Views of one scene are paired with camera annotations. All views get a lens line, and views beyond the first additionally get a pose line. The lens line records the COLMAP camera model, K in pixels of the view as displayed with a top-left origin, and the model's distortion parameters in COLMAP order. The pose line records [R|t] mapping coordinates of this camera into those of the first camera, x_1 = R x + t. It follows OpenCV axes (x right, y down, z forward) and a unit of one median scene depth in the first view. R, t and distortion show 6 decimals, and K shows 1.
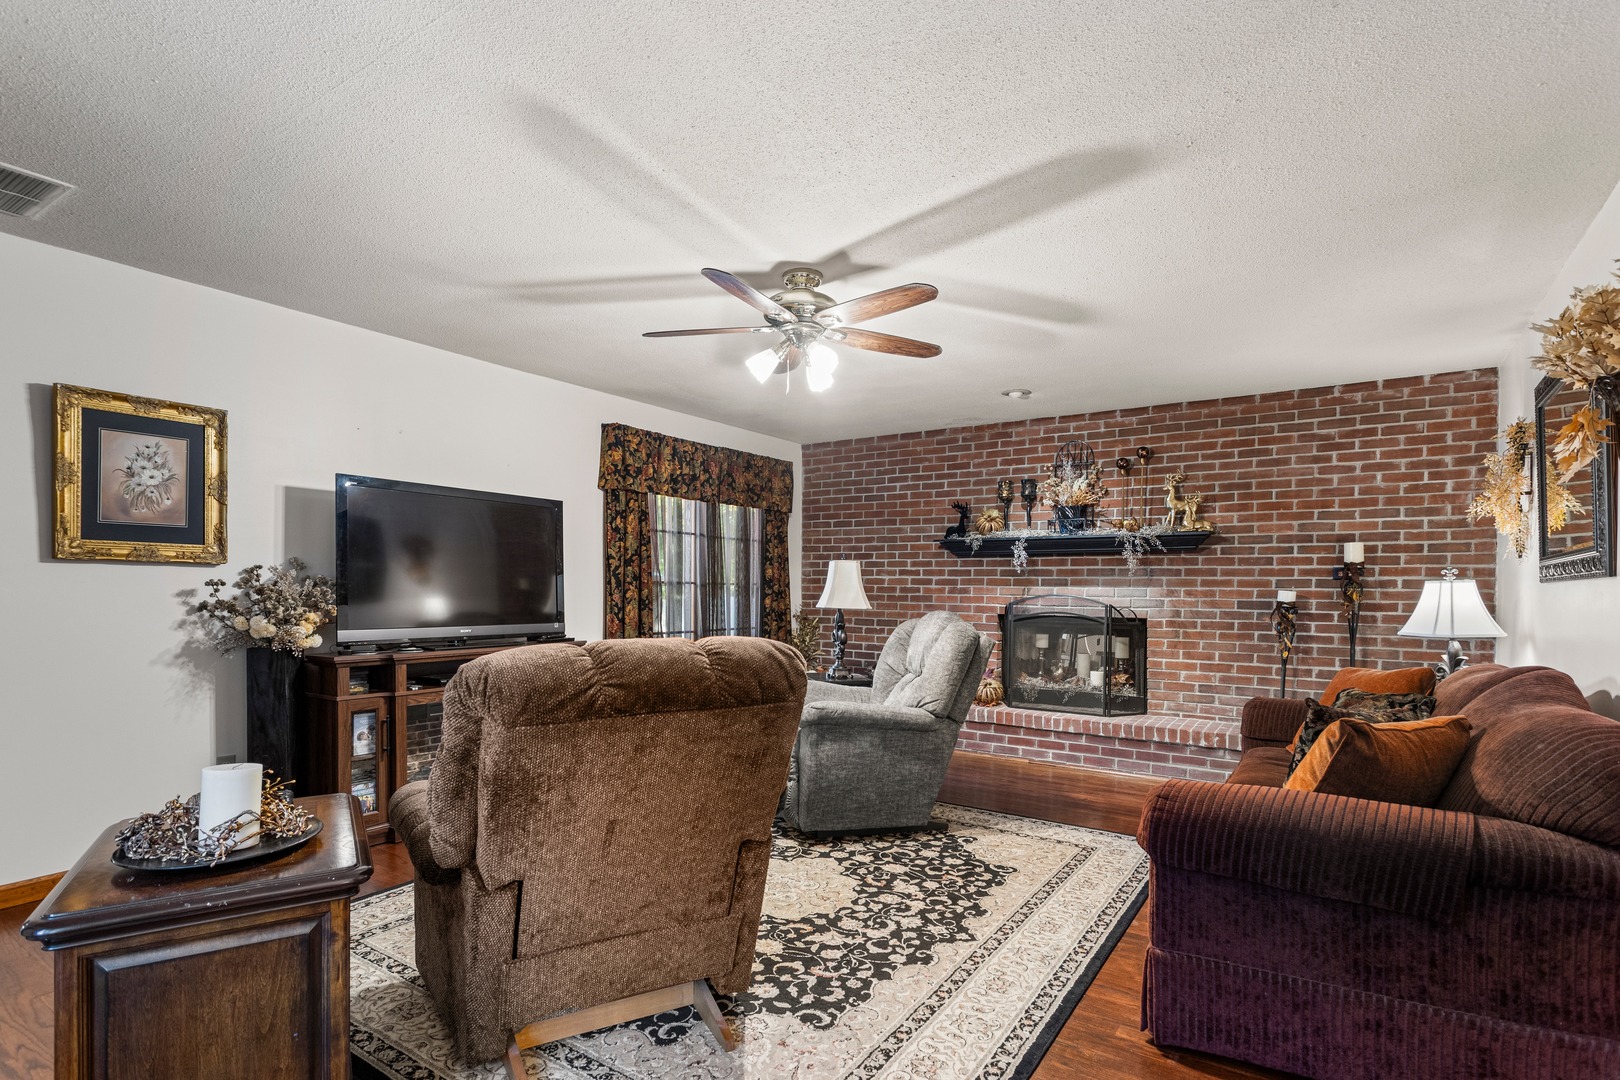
lens RADIAL K [[798.4, 0, 800.5], [0, 798.4, 594.7], [0, 0, 1]] dist [0.001929, 0.000262]
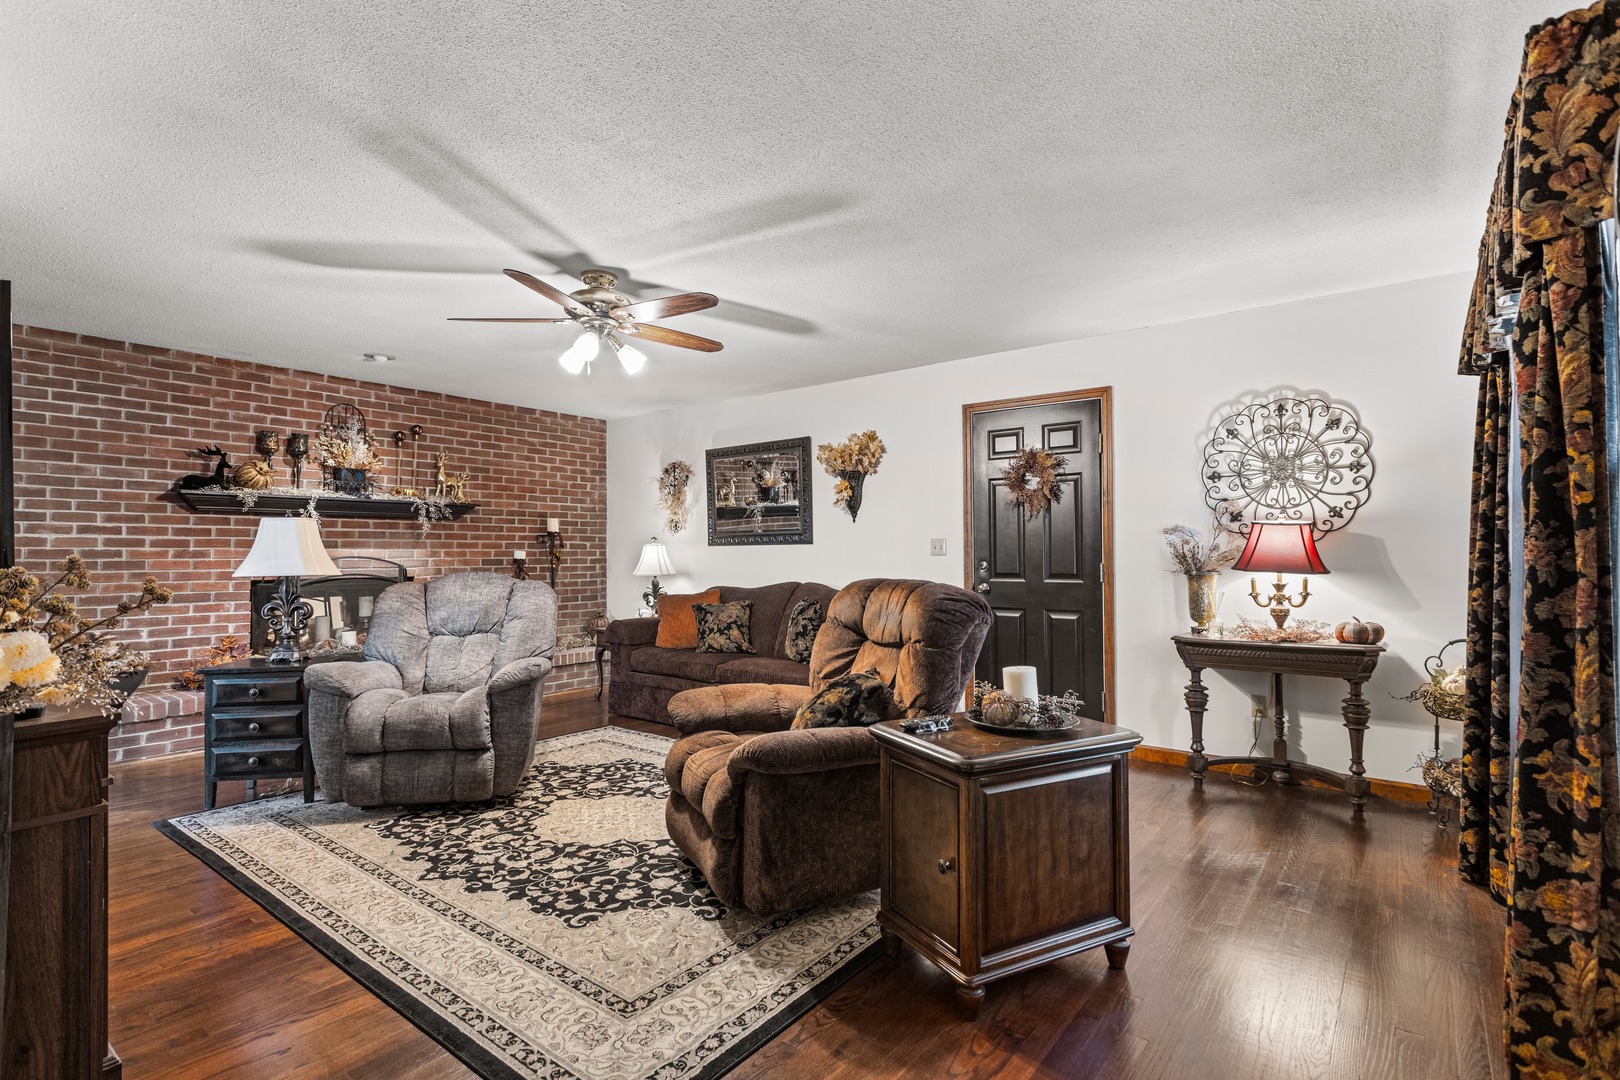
lens RADIAL K [[785.4, 0, 810.0], [0, 785.4, 540.0], [0, 0, 1]] dist [0.003034, 0.000362]
pose [[0.062636, 0.007100, 0.998011, -1.040187], [0.011280, 0.999906, -0.007822, -0.011311], [-0.997973, 0.011747, 0.062550, 0.606208]]
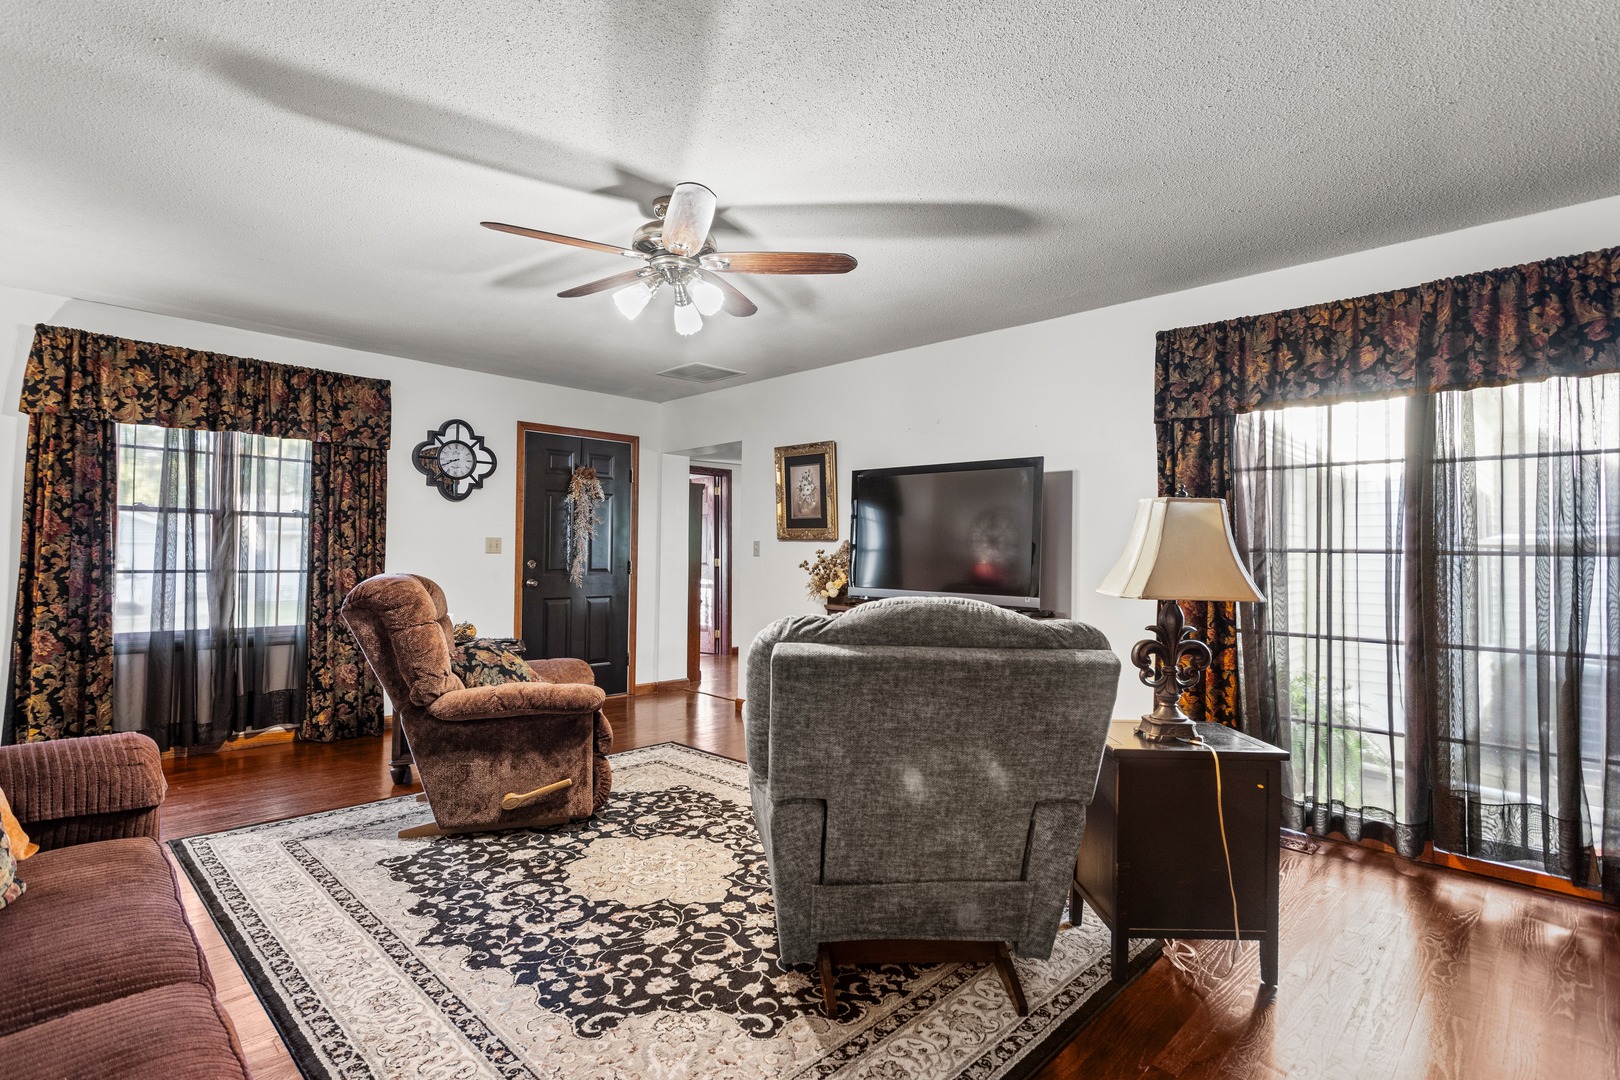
lens RADIAL K [[785.4, 0, 810.0], [0, 785.4, 540.0], [0, 0, 1]] dist [0.003034, 0.000362]
pose [[-0.167096, -0.025669, -0.985606, 0.811315], [-0.021793, 0.999513, -0.022337, -0.003680], [0.985700, 0.017747, -0.167574, 1.249057]]
